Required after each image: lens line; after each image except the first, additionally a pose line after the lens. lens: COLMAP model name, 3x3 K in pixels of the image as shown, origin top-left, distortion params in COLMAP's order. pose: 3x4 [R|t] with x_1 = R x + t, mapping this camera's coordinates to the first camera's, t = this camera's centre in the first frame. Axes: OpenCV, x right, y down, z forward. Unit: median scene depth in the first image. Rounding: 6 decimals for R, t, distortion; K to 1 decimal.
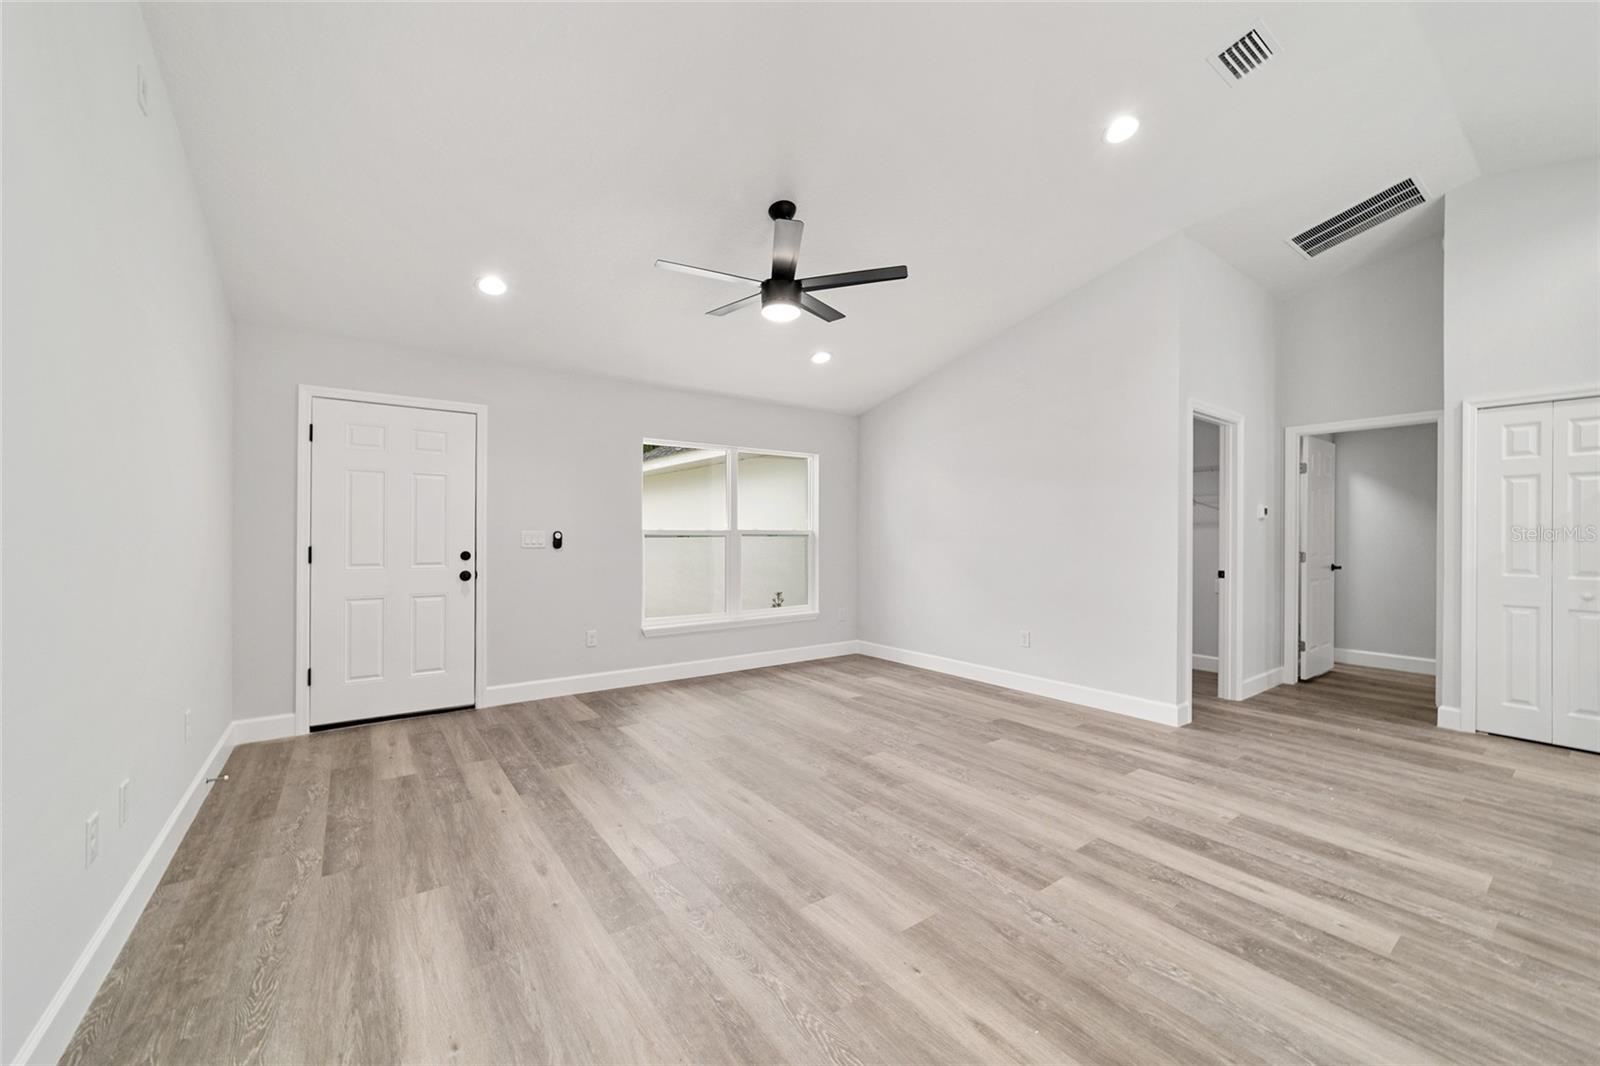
lens RADIAL K [[612.6, 0, 792.7], [0, 612.6, 529.9], [0, 0, 1]] dist [-0.018717, 0.009476]
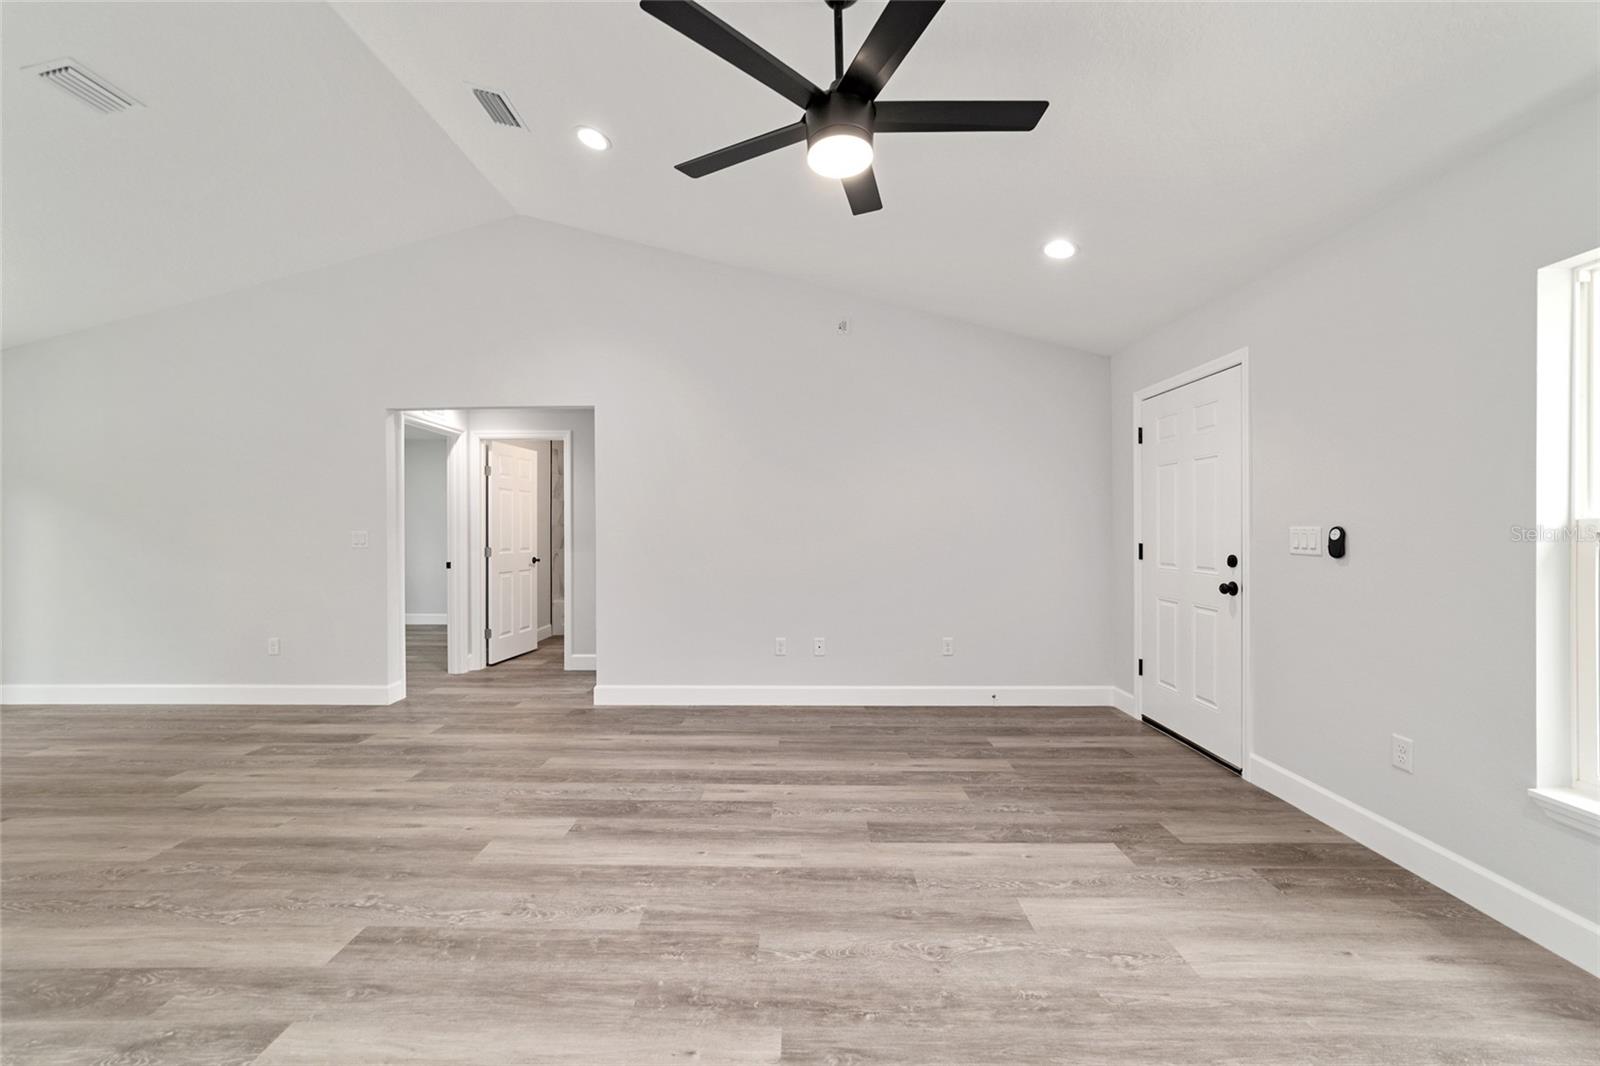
lens RADIAL K [[620.2, 0, 793.7], [0, 620.2, 528.7], [0, 0, 1]] dist [-0.019519, 0.009282]
pose [[-0.598098, -0.003562, -0.801415, 0.536749], [0.005748, 0.999945, -0.008735, 0.008949], [0.801402, -0.009831, -0.598045, 1.459669]]
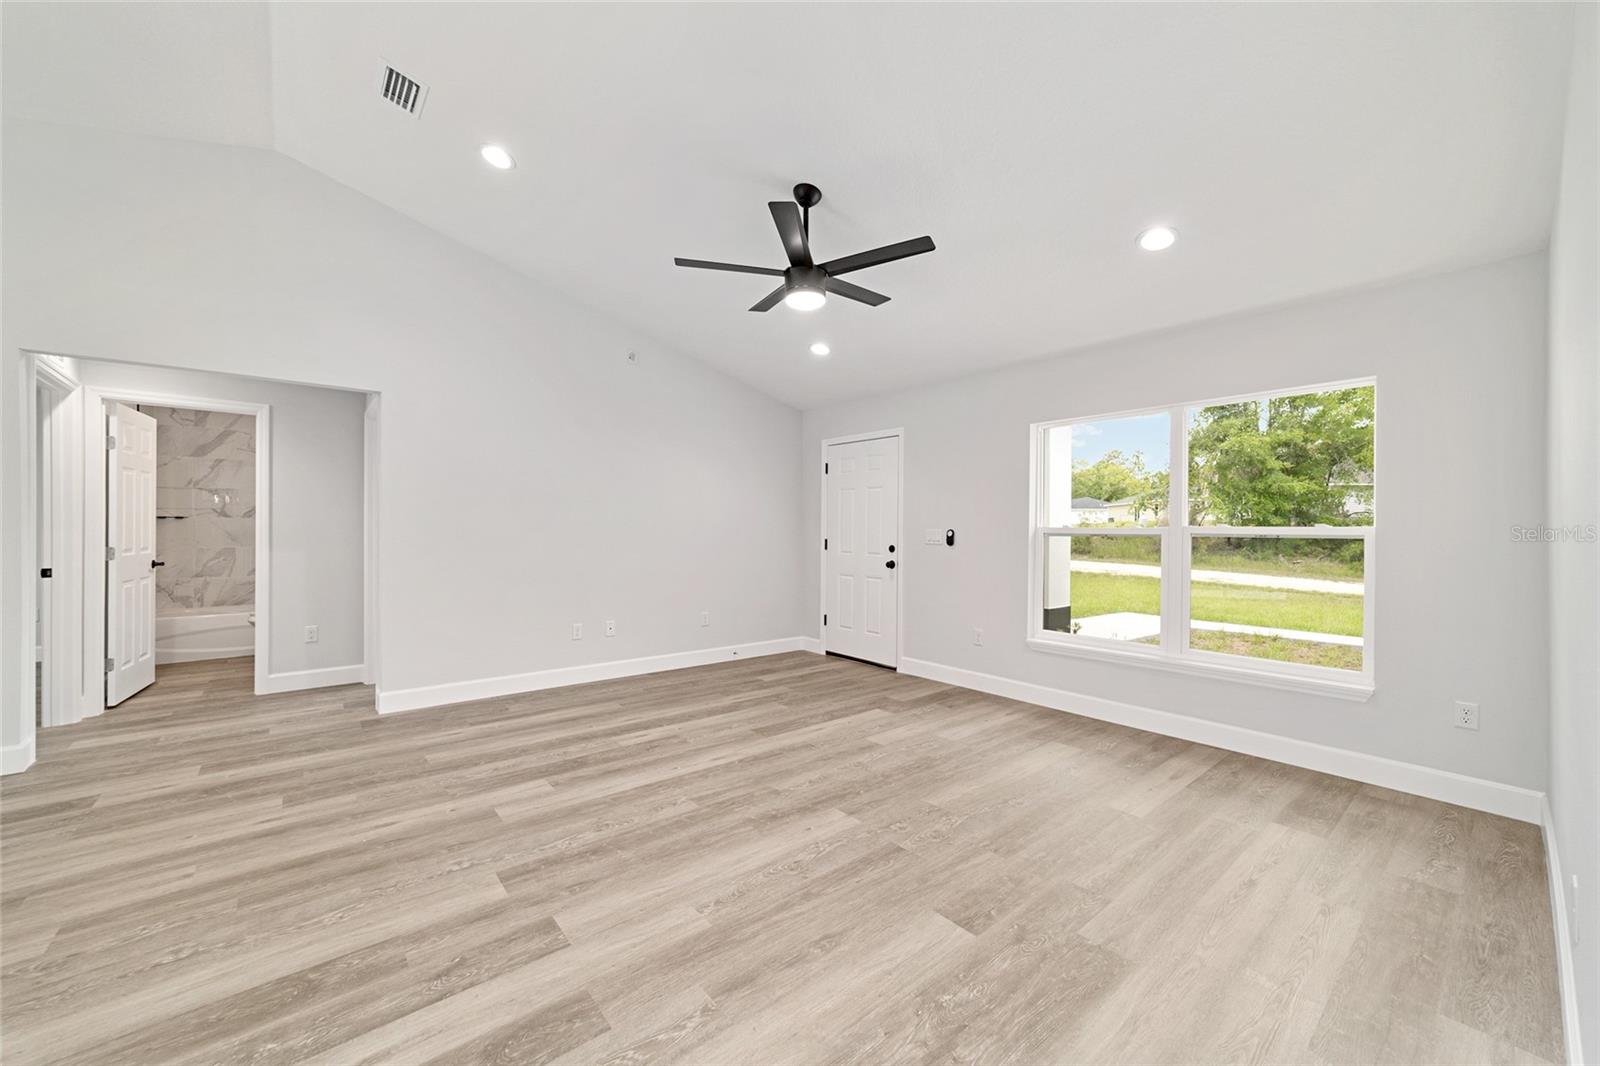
lens RADIAL K [[612.6, 0, 792.7], [0, 612.6, 529.9], [0, 0, 1]] dist [-0.018717, 0.009476]
pose [[0.064123, -0.003092, -0.997937, 1.040822], [-0.000227, 0.999995, -0.003113, 0.009760], [0.997942, 0.000426, 0.064122, 1.017313]]
